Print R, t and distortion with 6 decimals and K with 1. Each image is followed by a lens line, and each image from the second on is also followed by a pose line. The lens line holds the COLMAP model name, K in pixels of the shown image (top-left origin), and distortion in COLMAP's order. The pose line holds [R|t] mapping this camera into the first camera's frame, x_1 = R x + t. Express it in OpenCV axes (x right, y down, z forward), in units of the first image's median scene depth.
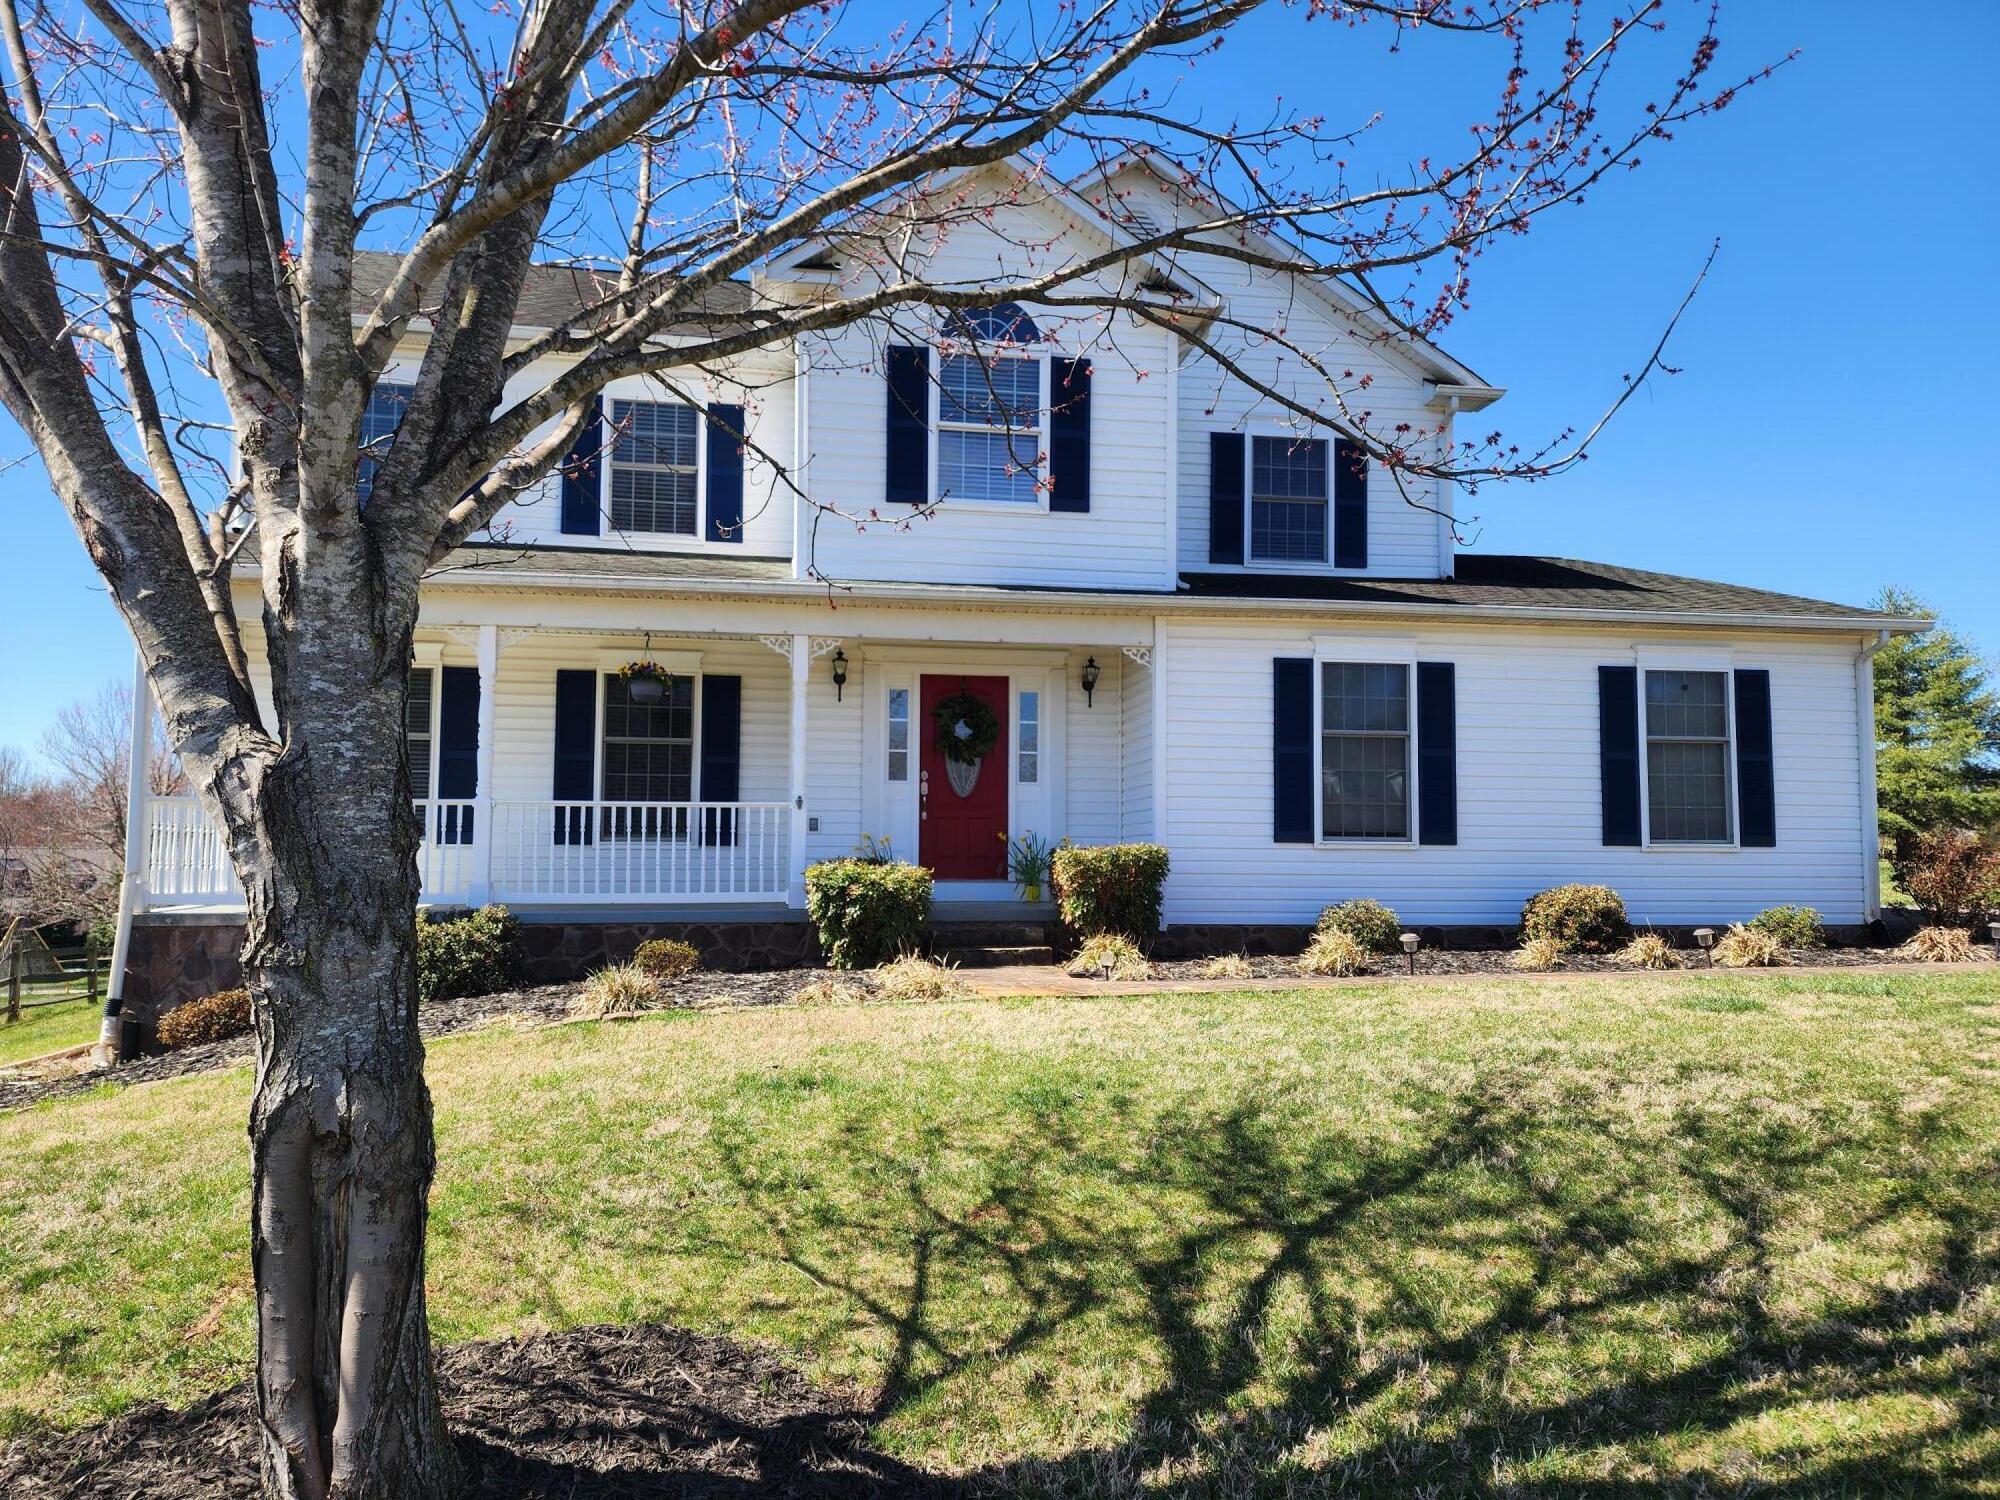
lens RADIAL K [[1352.7, 0, 997.0], [0, 1352.7, 750.0], [0, 0, 1]] dist [0.019374, -0.009903]
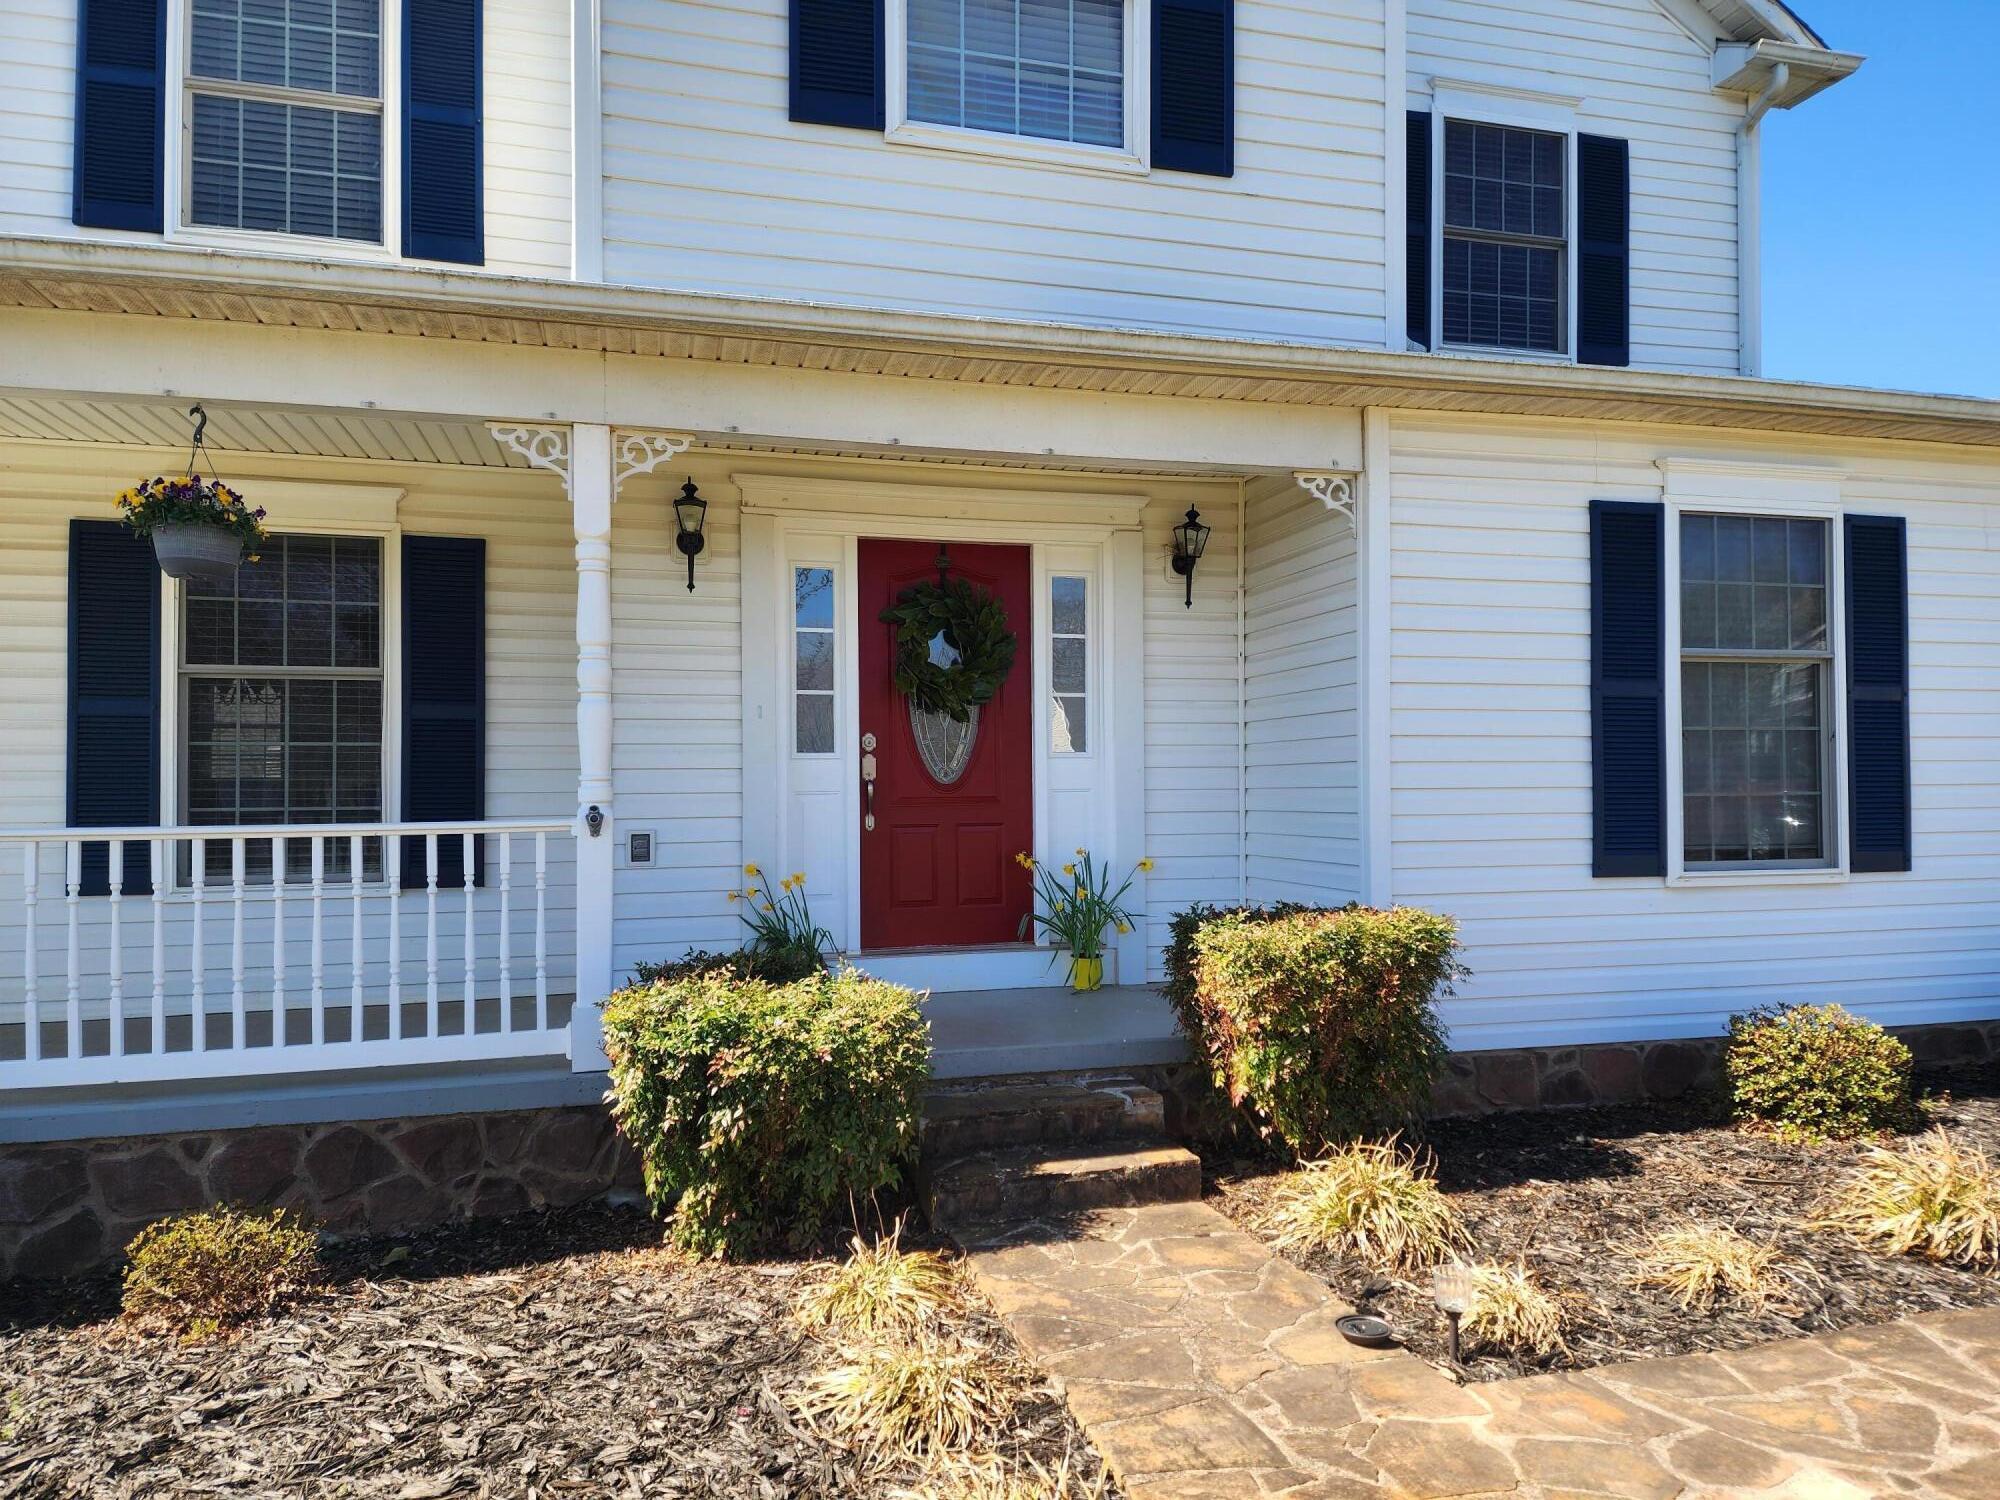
lens RADIAL K [[1352.7, 0, 1009.2], [0, 1352.7, 755.7], [0, 0, 1]] dist [0.019374, -0.009903]
pose [[0.994836, -0.009081, 0.101092, -0.054856], [0.003151, 0.998272, 0.058670, -0.005424], [-0.101450, -0.058048, 0.993146, 0.521813]]
